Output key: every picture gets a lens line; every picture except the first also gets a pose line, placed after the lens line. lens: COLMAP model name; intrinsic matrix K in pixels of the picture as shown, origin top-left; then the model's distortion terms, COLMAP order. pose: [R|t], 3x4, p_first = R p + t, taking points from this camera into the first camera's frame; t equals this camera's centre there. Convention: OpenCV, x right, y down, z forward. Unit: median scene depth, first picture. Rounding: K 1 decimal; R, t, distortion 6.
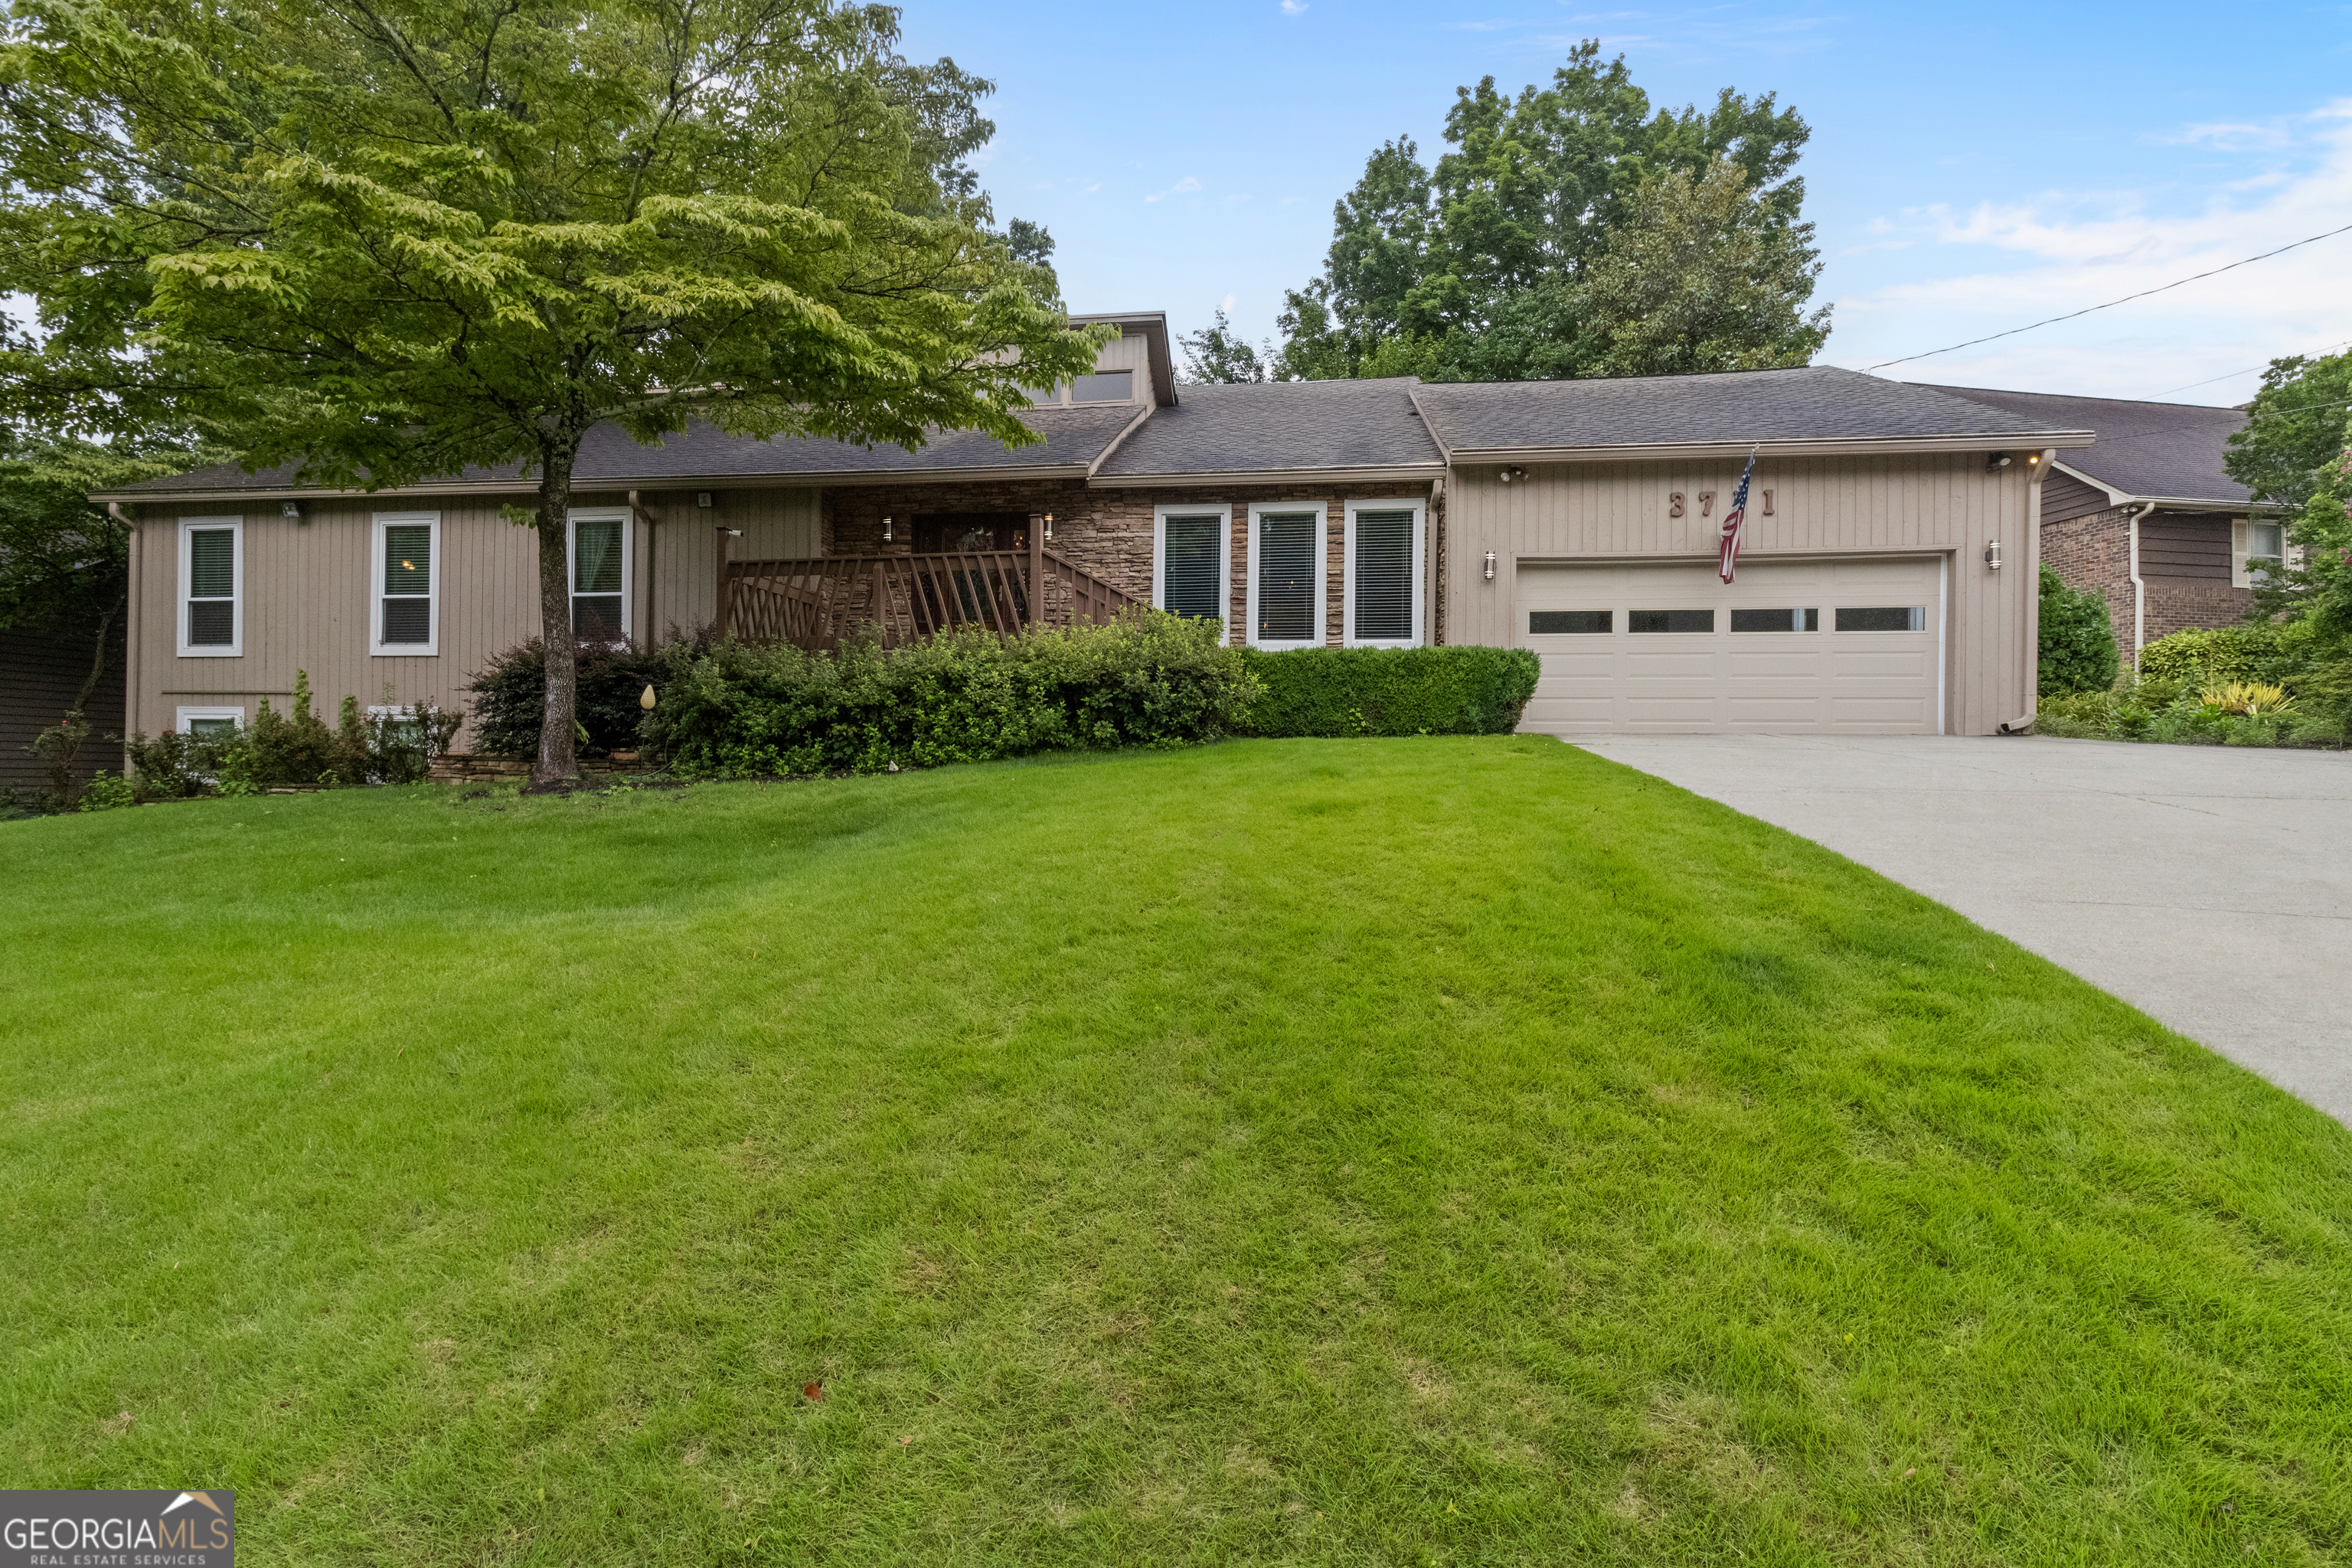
lens RADIAL K [[1100.3, 0, 1175.4], [0, 1100.3, 780.1], [0, 0, 1]] dist [0.001841, -0.000606]
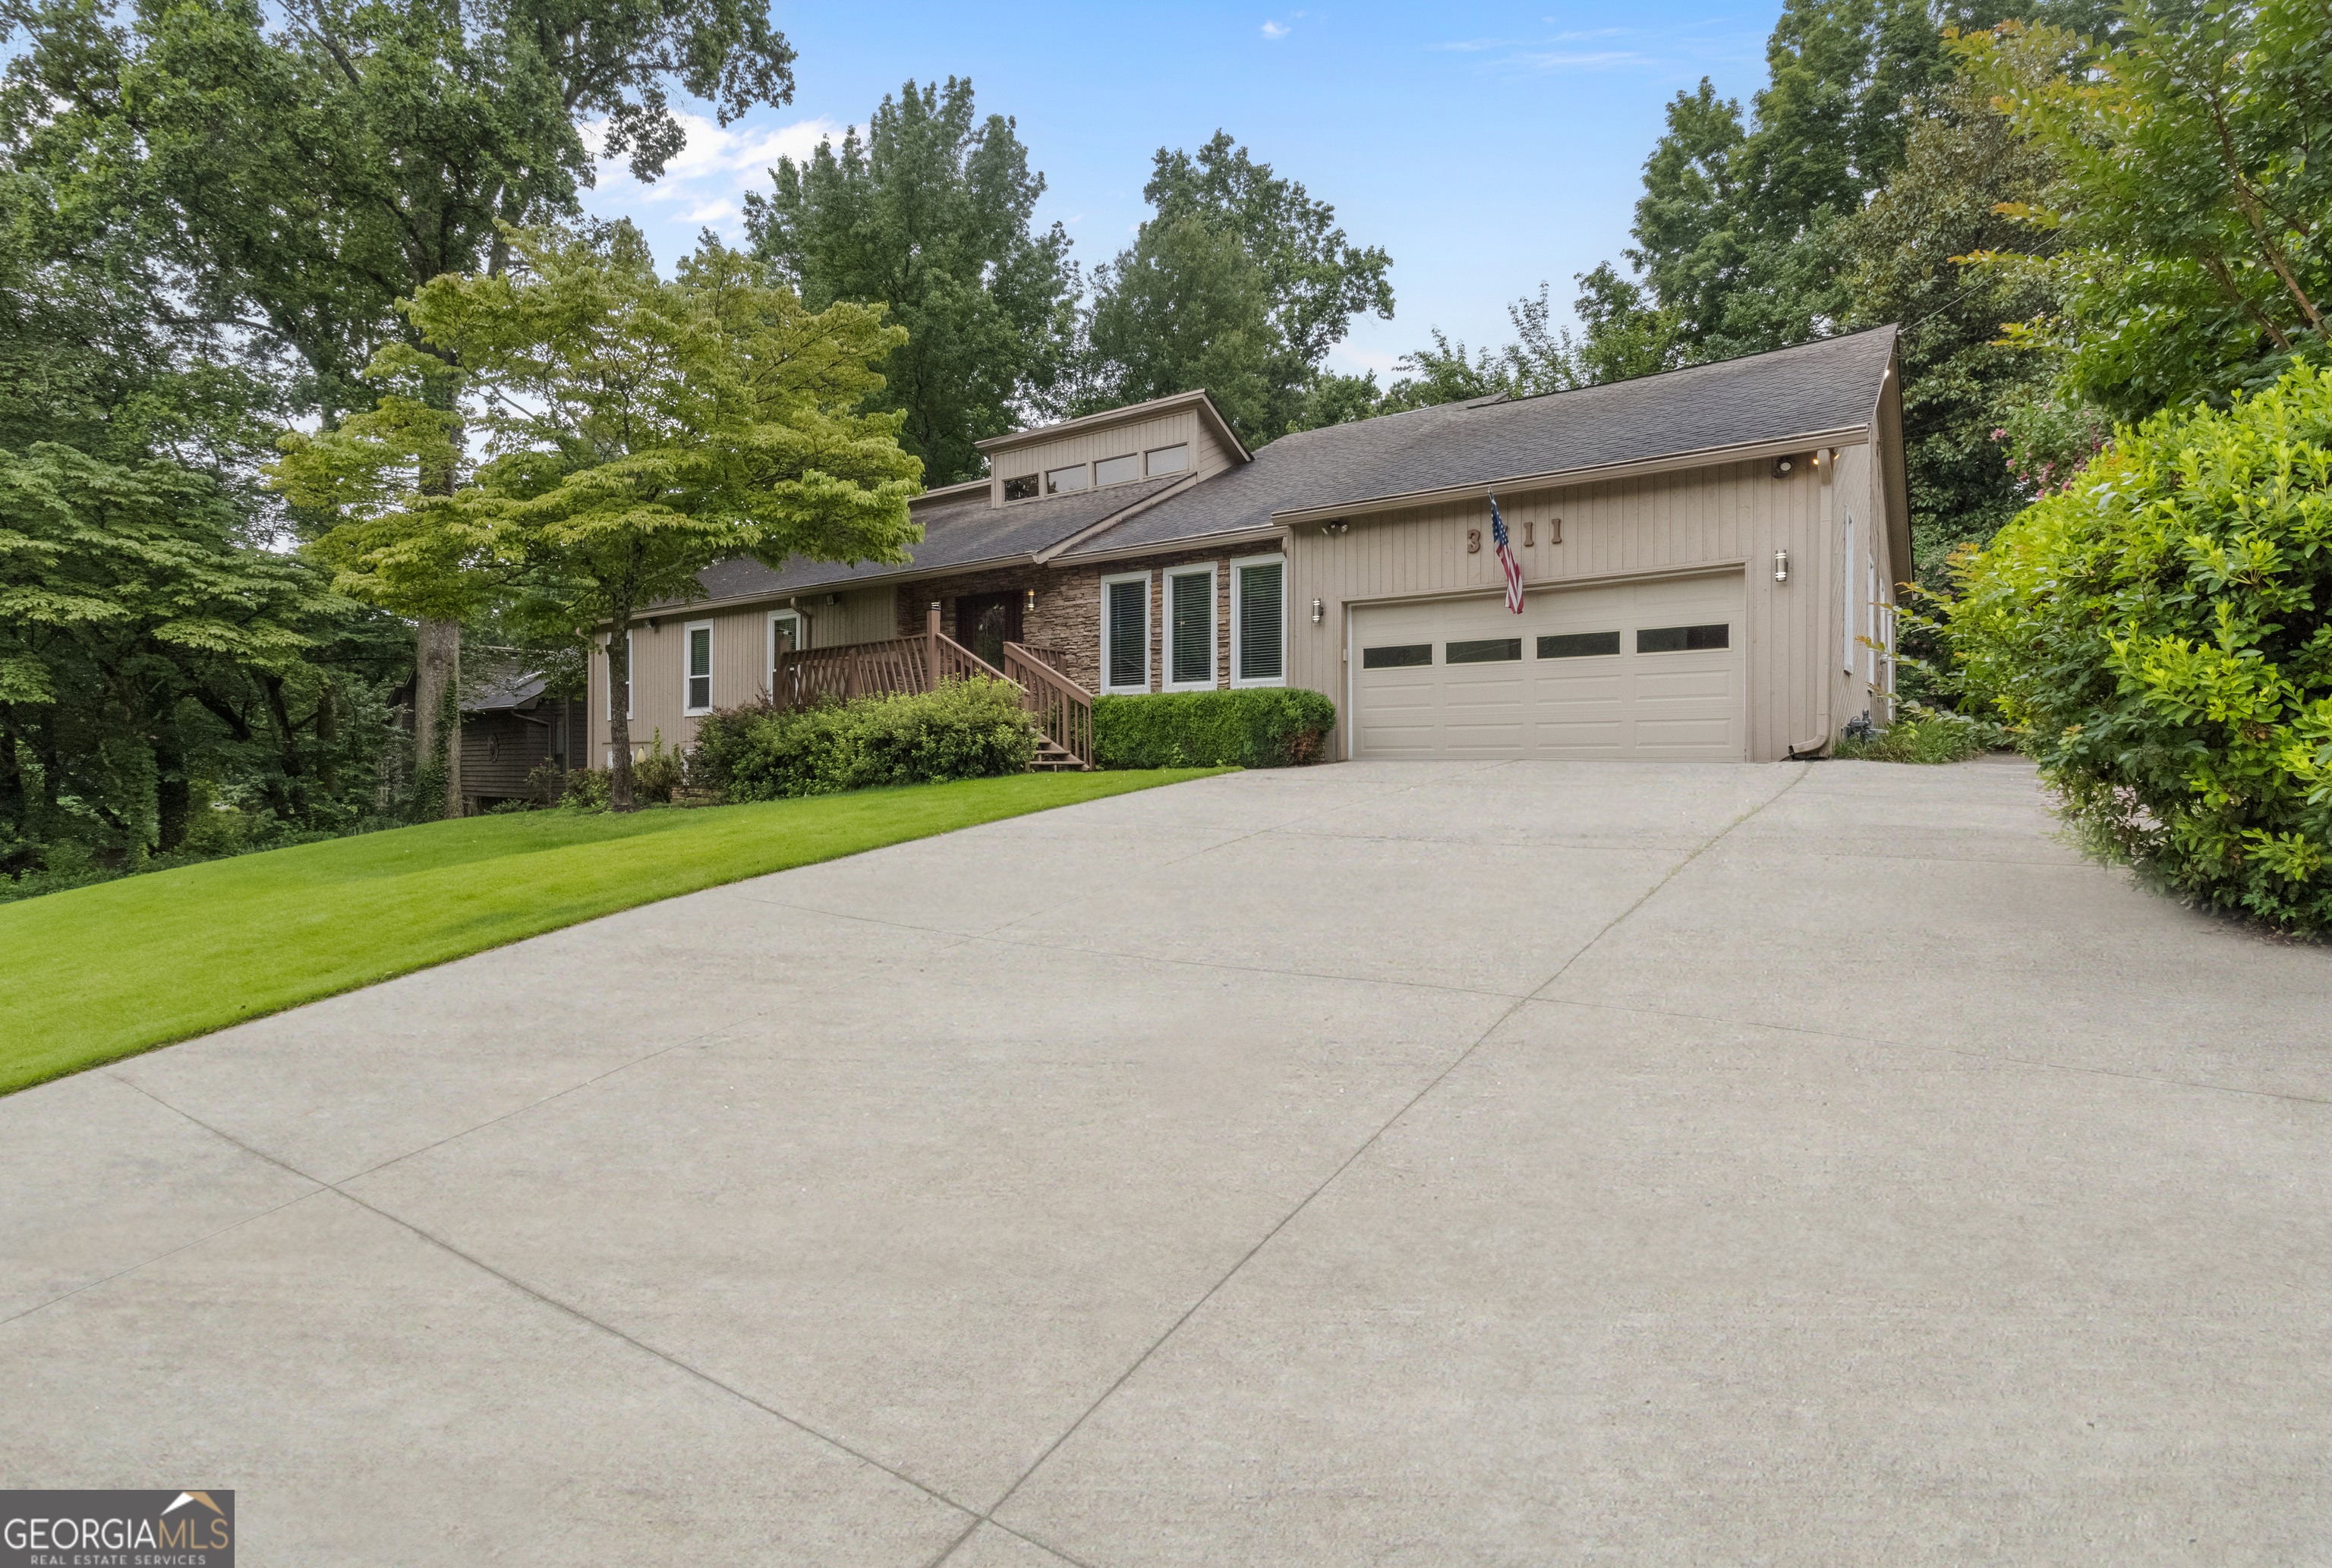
lens RADIAL K [[1141.6, 0, 1171.9], [0, 1141.6, 785.7], [0, 0, 1]] dist [-0.001656, -0.000298]
pose [[0.886861, -0.003775, -0.462022, 0.646821], [0.004592, 0.999989, 0.000644, -0.018227], [0.462014, -0.002693, 0.886868, -0.087990]]
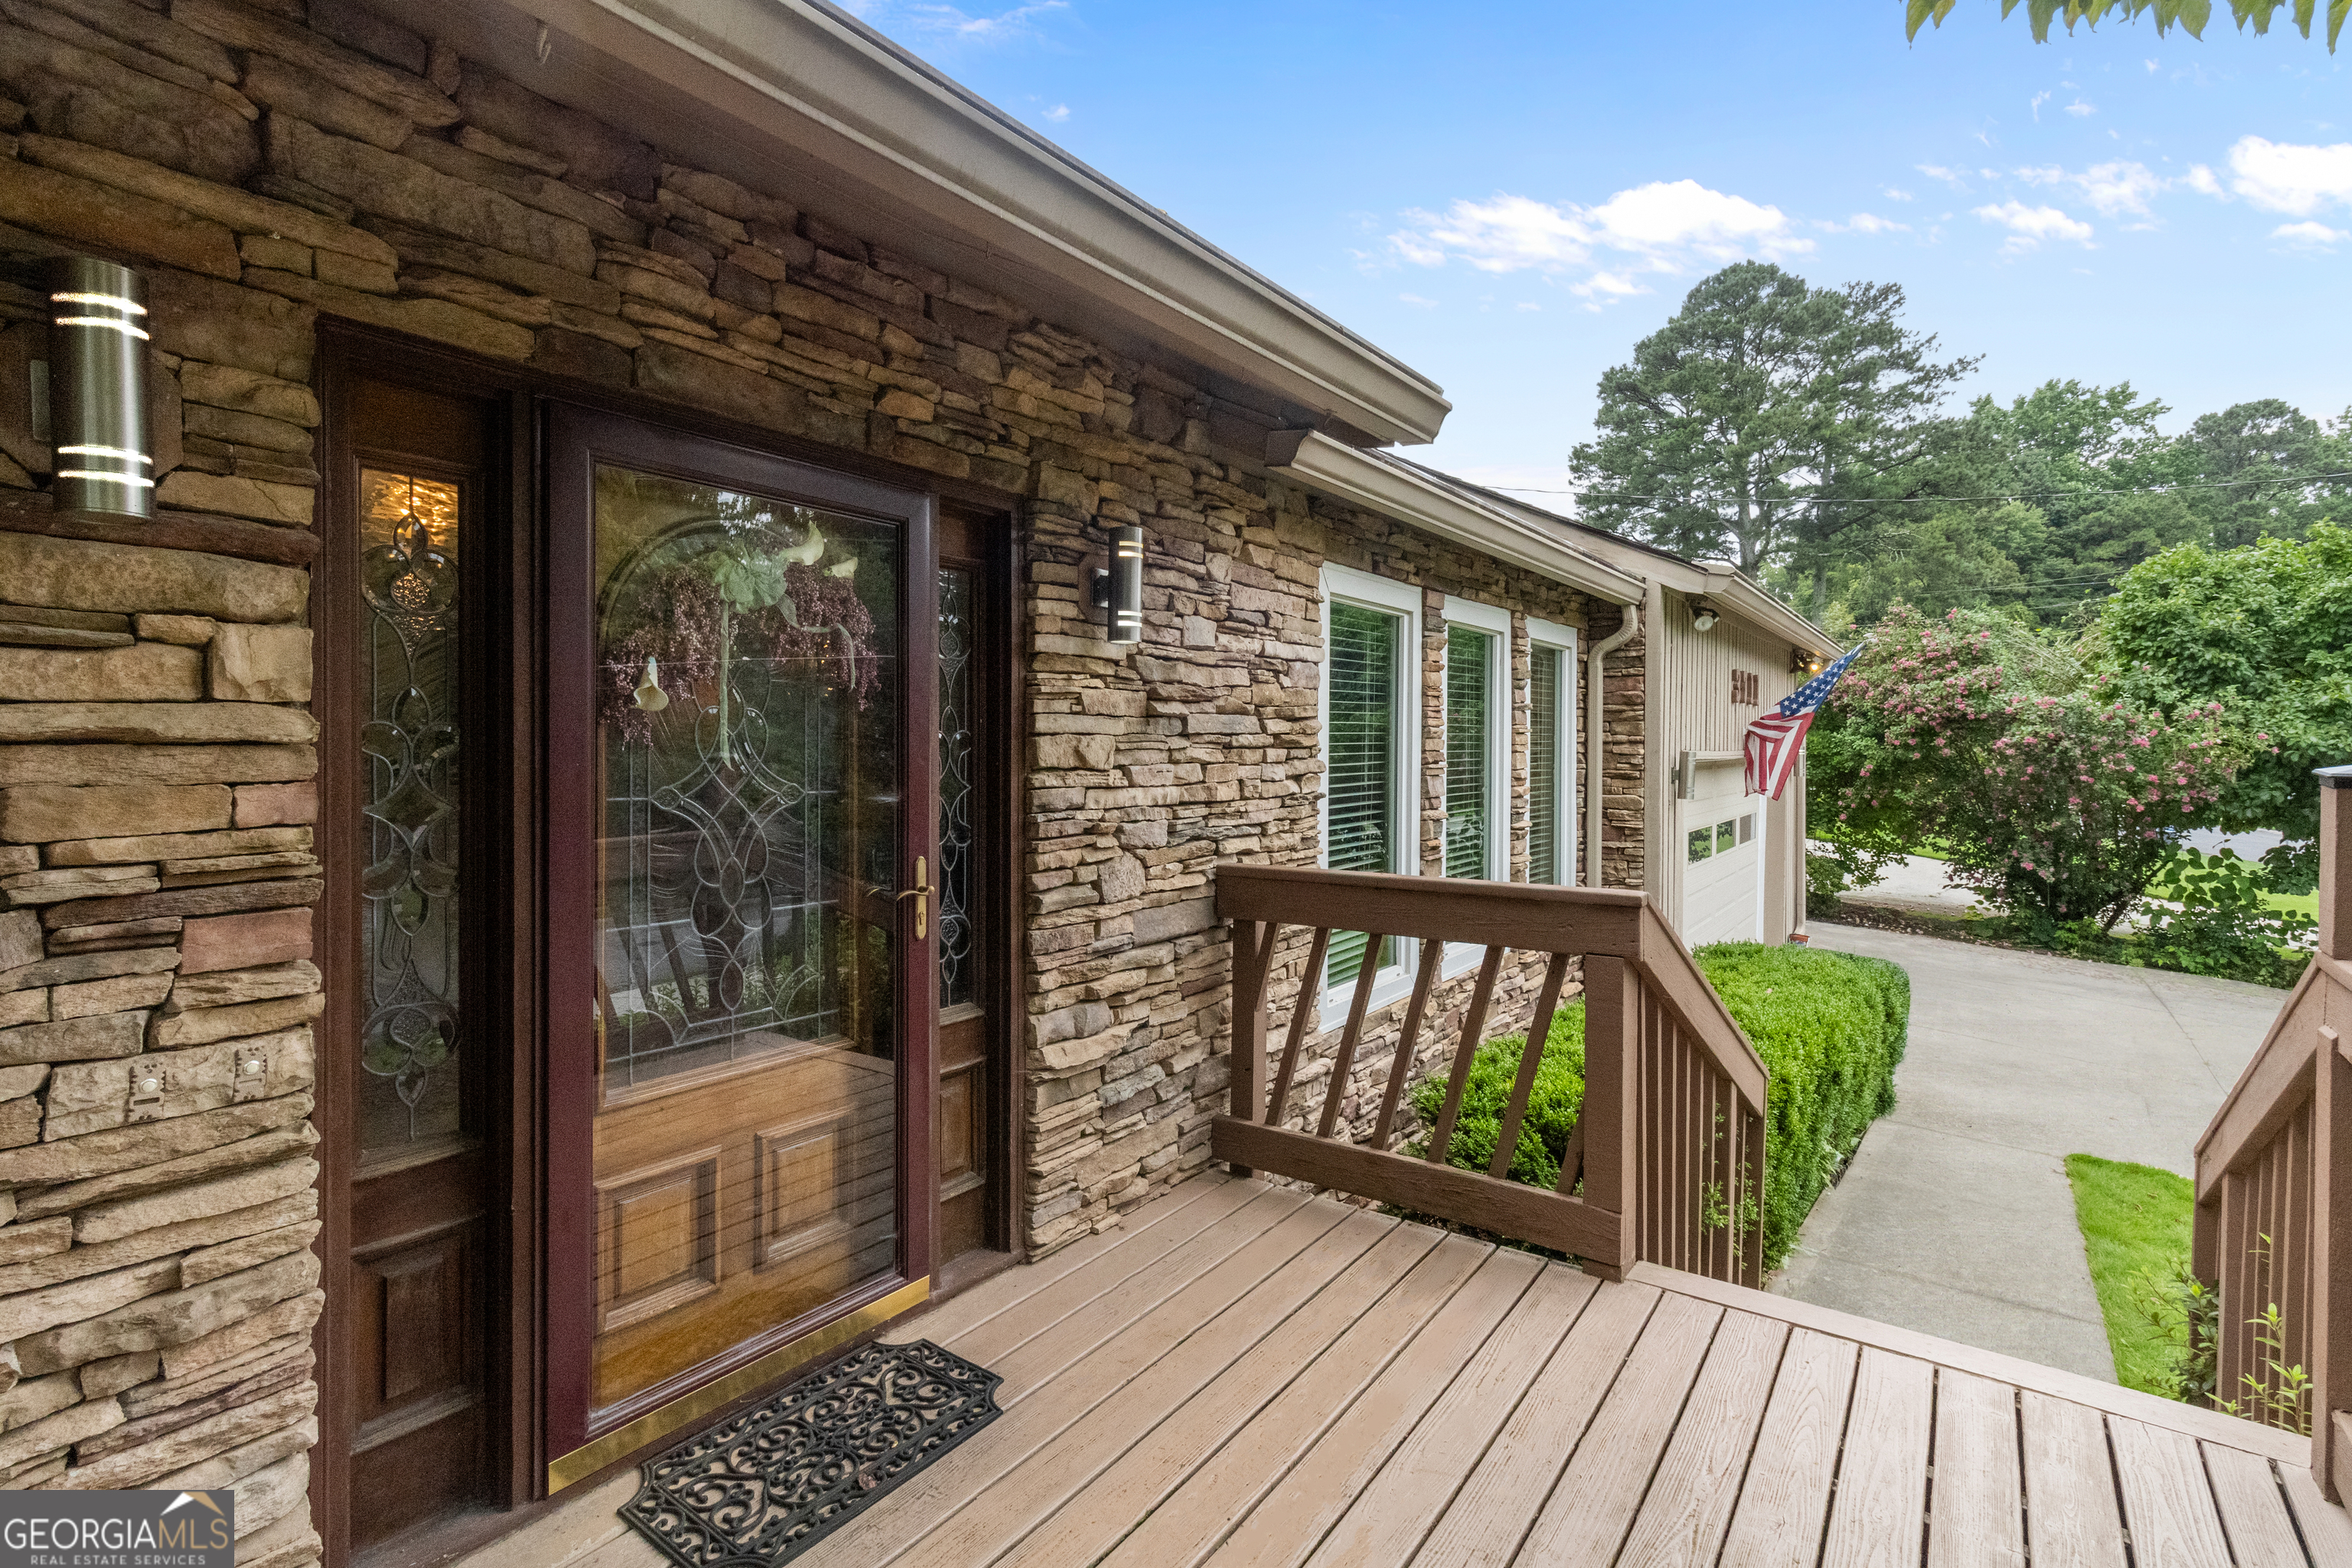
lens RADIAL K [[1100.3, 0, 1175.3], [0, 1100.3, 769.8], [0, 0, 1]] dist [0.001841, -0.000606]
pose [[0.469616, -0.032944, 0.882256, -0.315997], [0.005998, 0.999400, 0.034125, -0.205826], [-0.882850, -0.010734, 0.469532, 0.907956]]
